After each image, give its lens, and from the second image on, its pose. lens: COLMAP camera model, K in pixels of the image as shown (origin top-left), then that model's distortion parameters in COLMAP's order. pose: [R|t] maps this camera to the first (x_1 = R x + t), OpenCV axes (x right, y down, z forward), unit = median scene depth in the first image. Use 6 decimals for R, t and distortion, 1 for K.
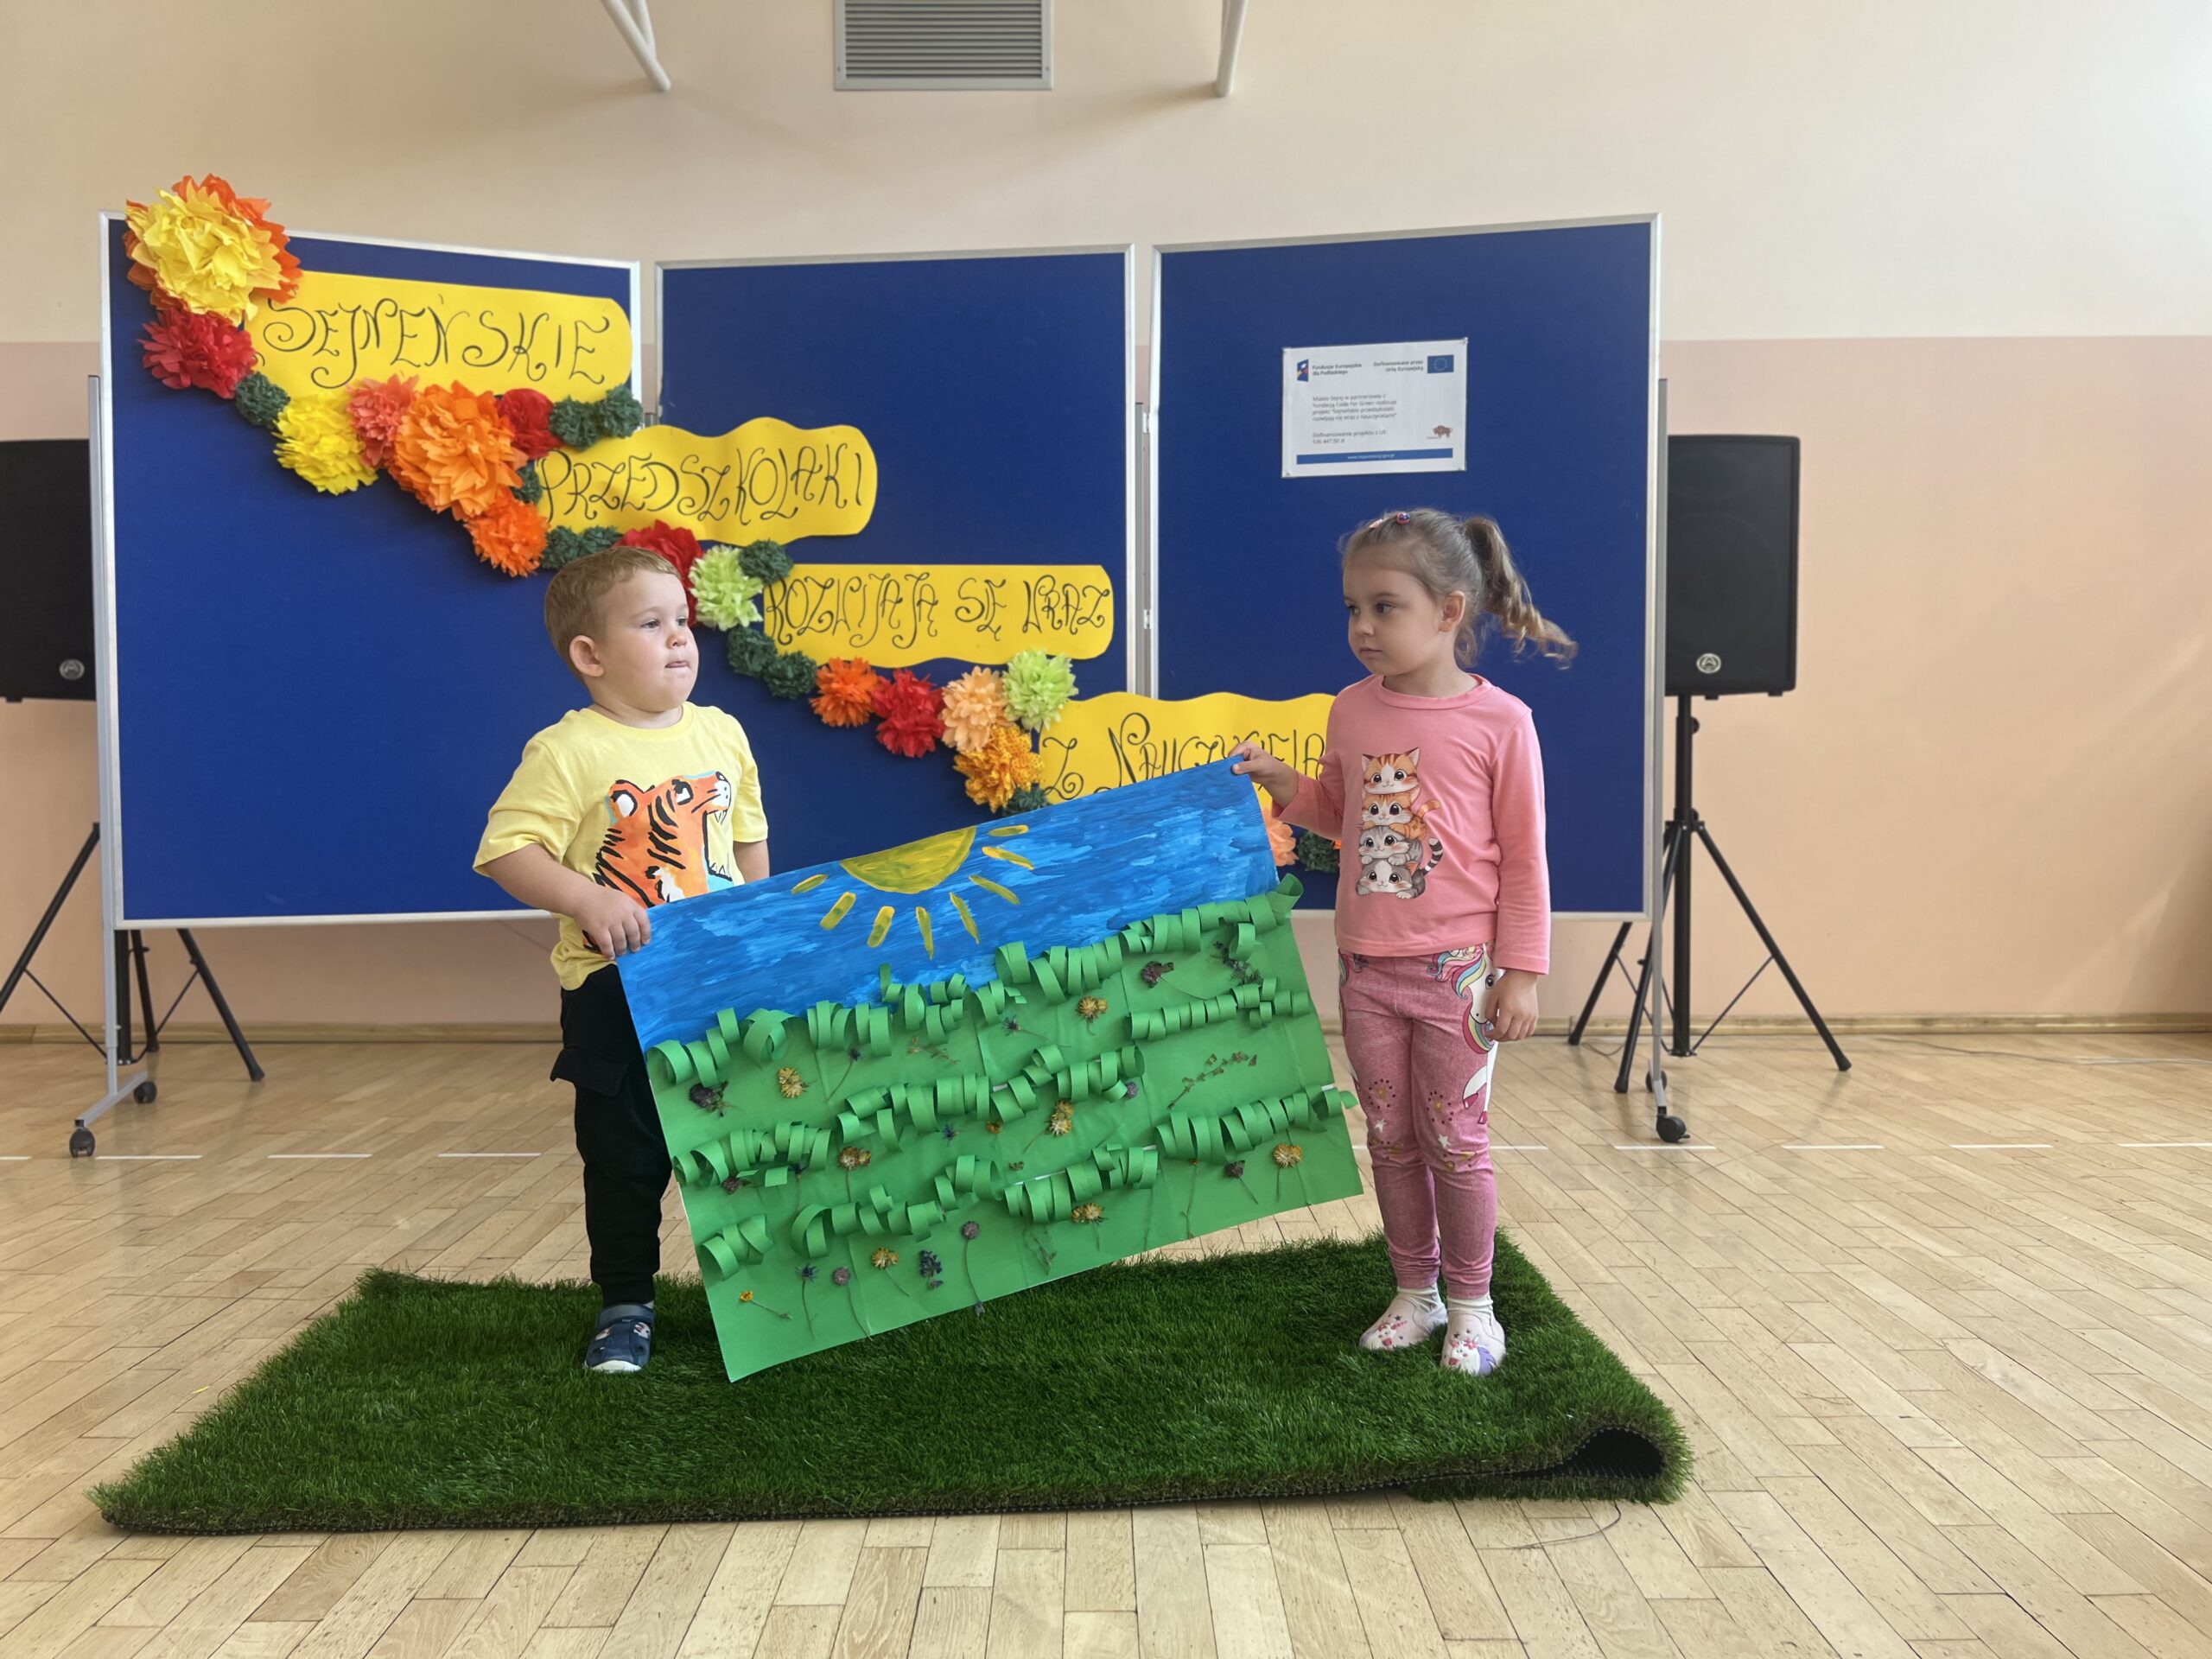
lens RADIAL K [[1665.9, 0, 1101.2], [0, 1665.9, 835.0], [0, 0, 1]] dist [0.056379, -0.068041]
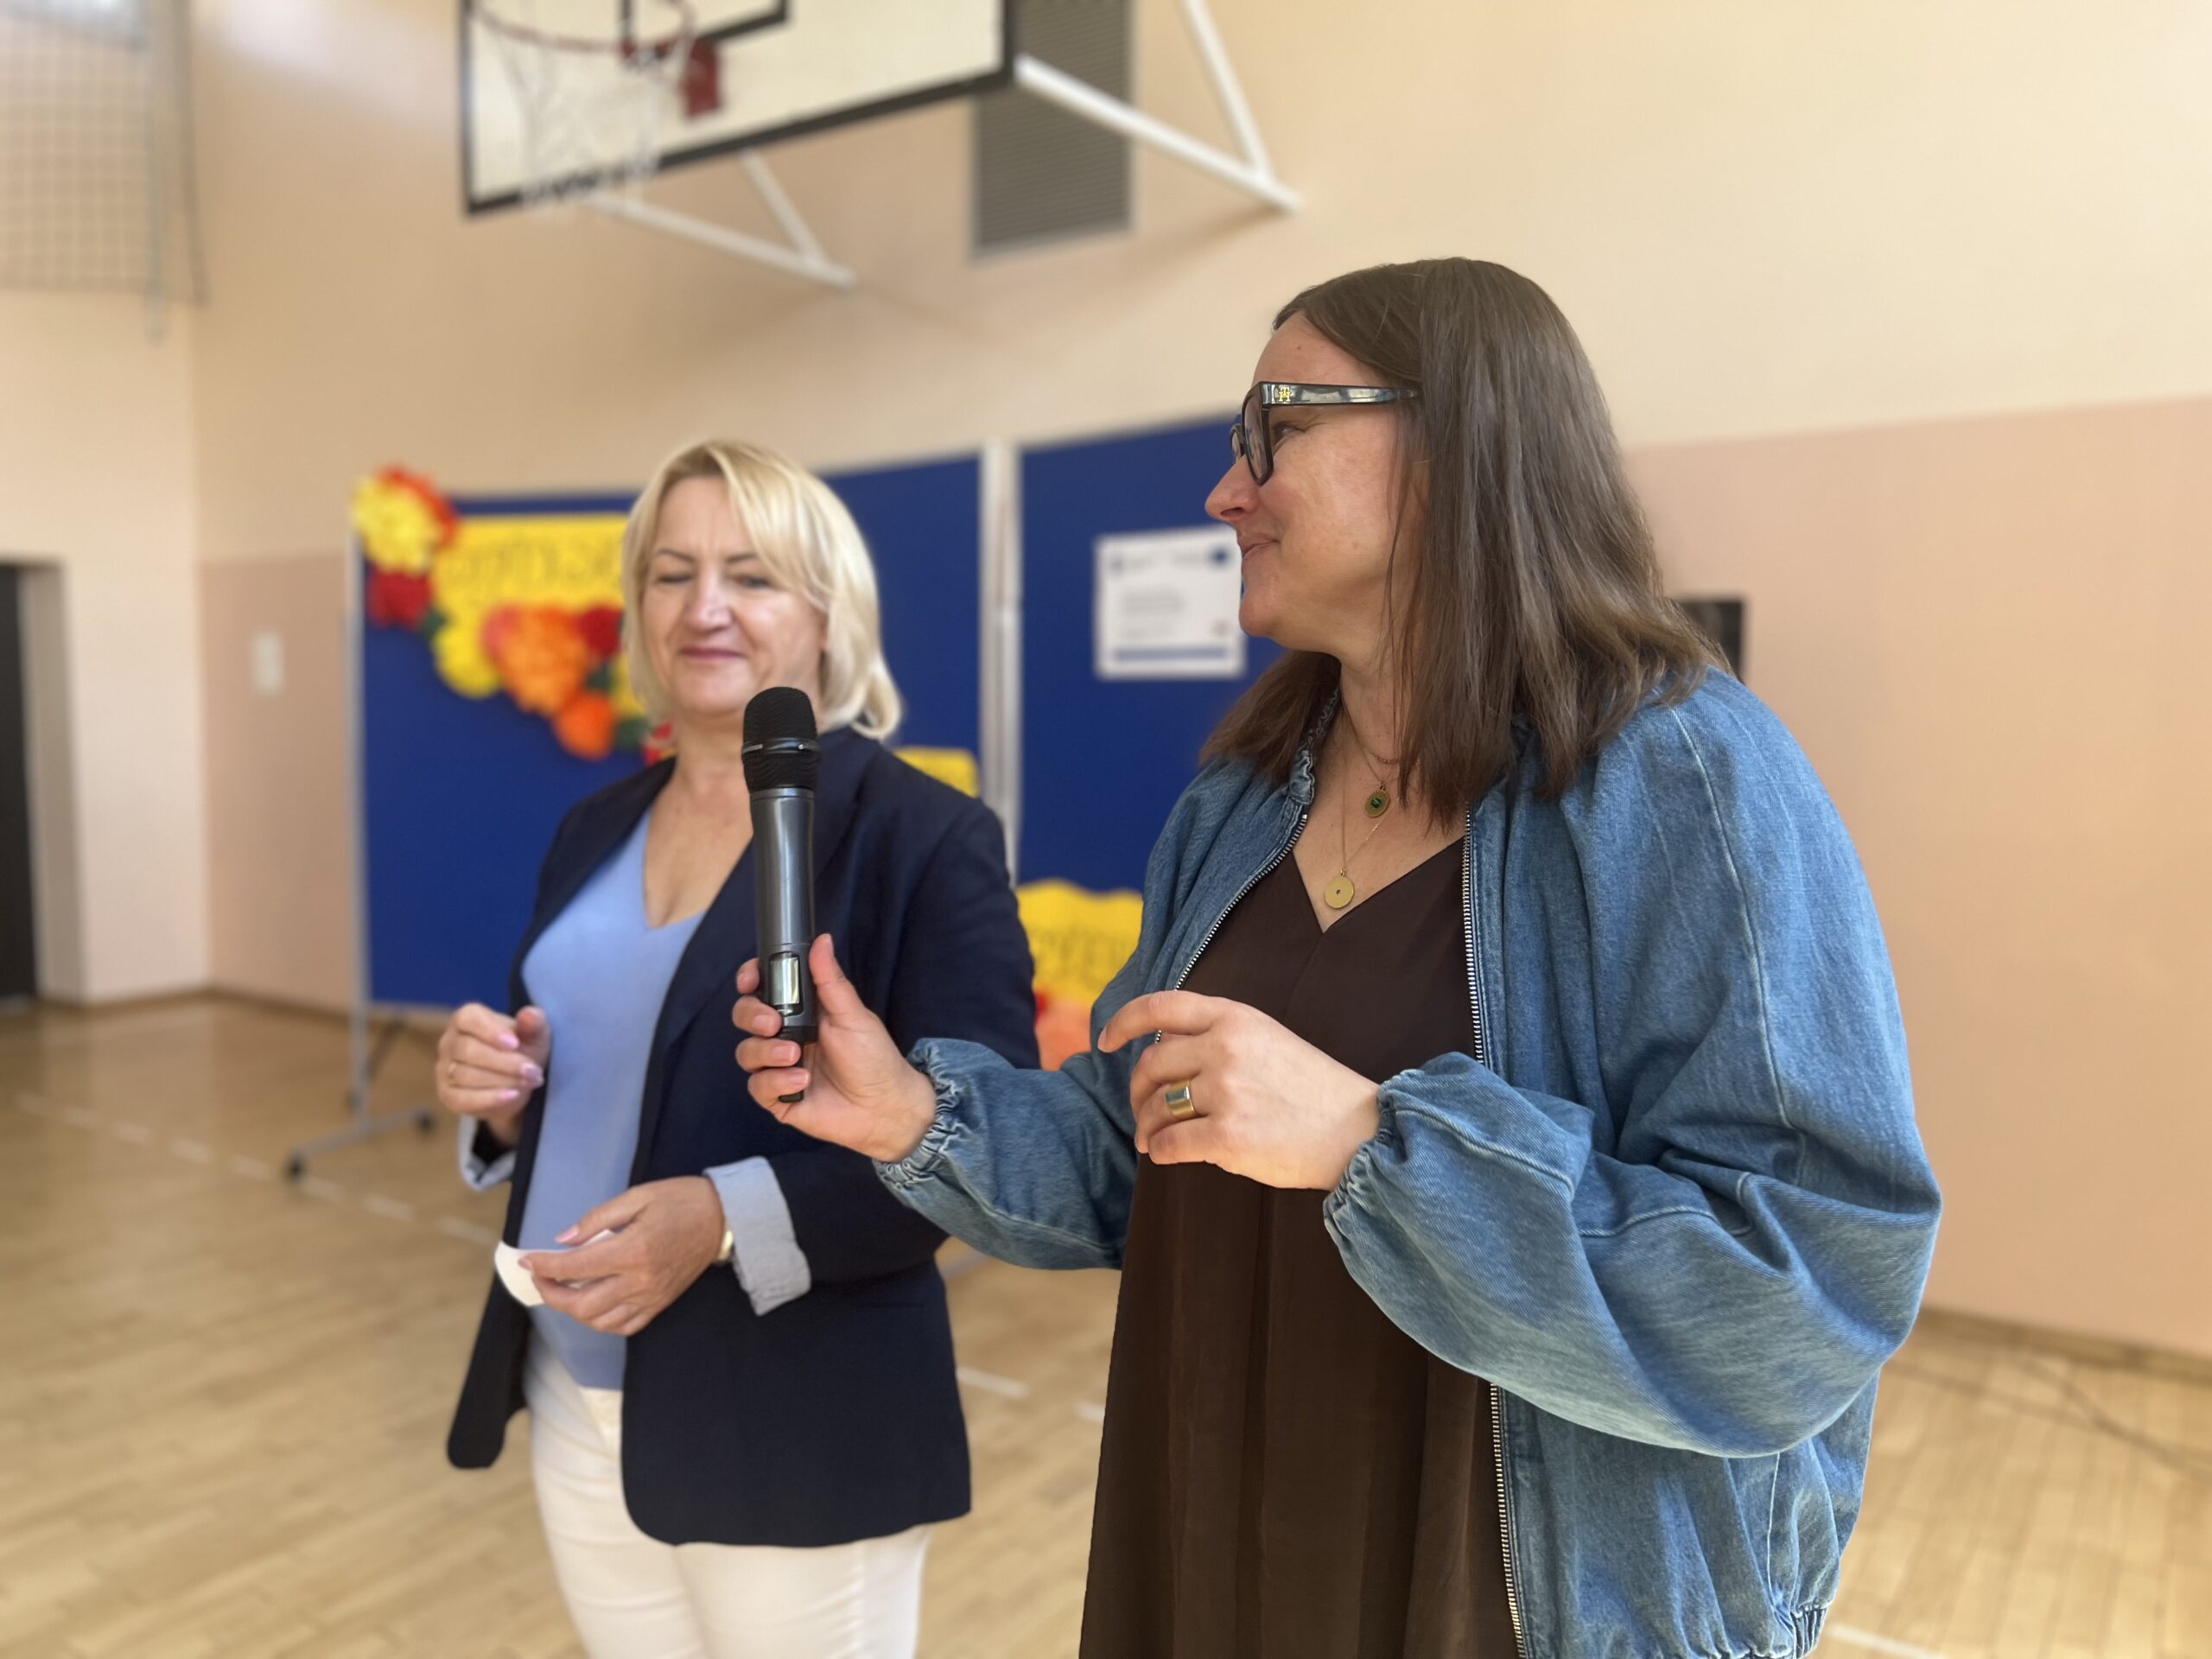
lens RADIAL K [[1690.0, 0, 1090.0], [0, 1690.0, 833.8], [0, 0, 1]] dist [0.050463, -0.083220]
pose [[0.822017, 0.050724, -0.567199, 0.683292], [-0.030384, 0.998513, 0.045263, -0.168834], [0.568652, -0.019973, 0.822336, 0.187685]]
